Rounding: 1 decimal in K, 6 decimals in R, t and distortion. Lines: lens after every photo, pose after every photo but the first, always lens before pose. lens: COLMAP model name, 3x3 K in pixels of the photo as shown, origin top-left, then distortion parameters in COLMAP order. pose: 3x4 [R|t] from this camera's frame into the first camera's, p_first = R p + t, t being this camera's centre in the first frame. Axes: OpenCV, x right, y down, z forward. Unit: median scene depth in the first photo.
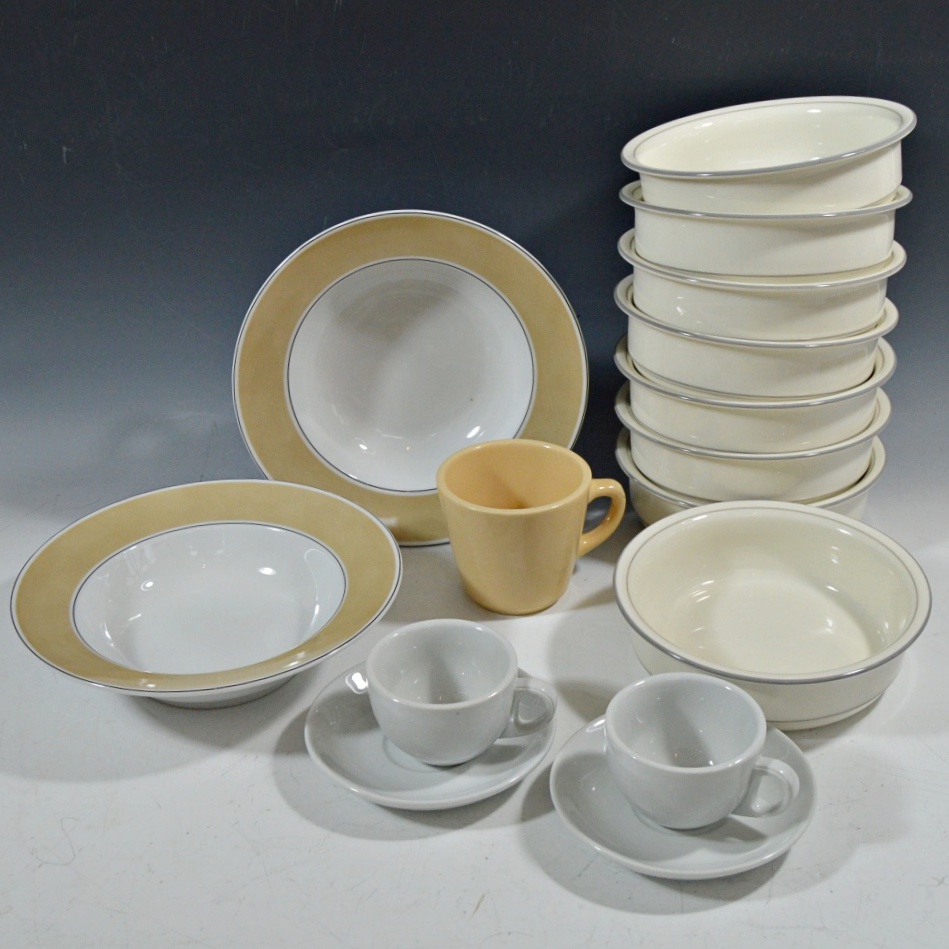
lens RADIAL K [[1570.0, 0, 474.5], [0, 1570.0, 474.5], [0, 0, 1]] dist [-0.035991, 0.003309]
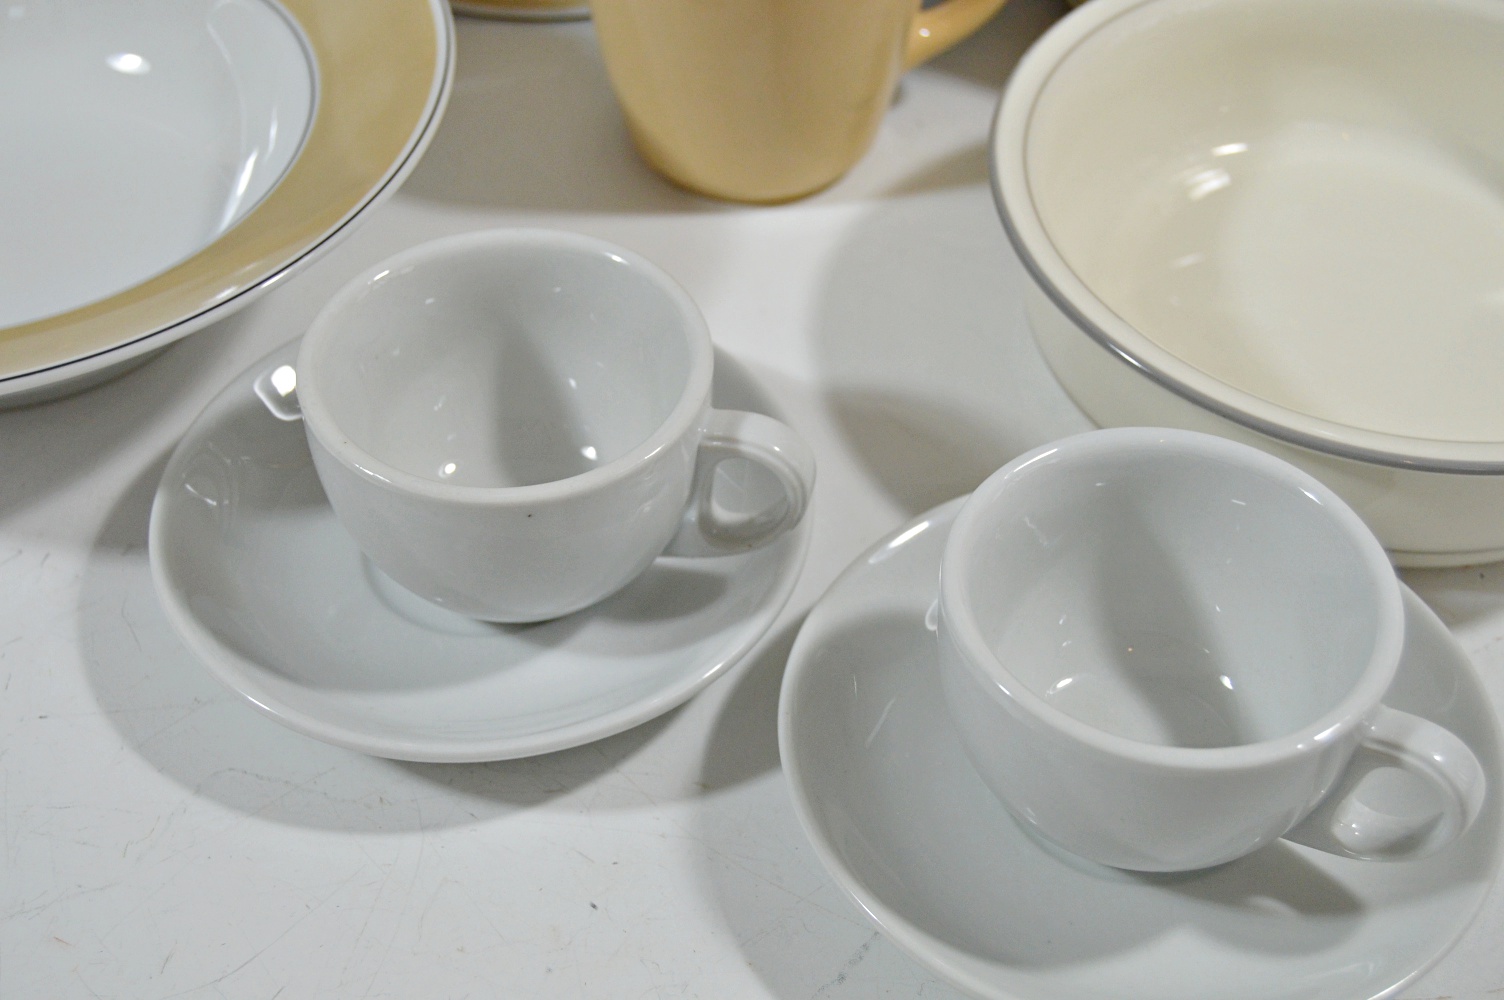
lens RADIAL K [[2199.4, 0, 752.0], [0, 2199.4, 500.0], [0, 0, 1]] dist [-0.007764, 0.005909]
pose [[0.998745, 0.050042, -0.002274, 0.033895], [-0.047572, 0.961702, 0.269936, 0.009403], [0.015695, -0.269489, 0.962875, 0.432250]]
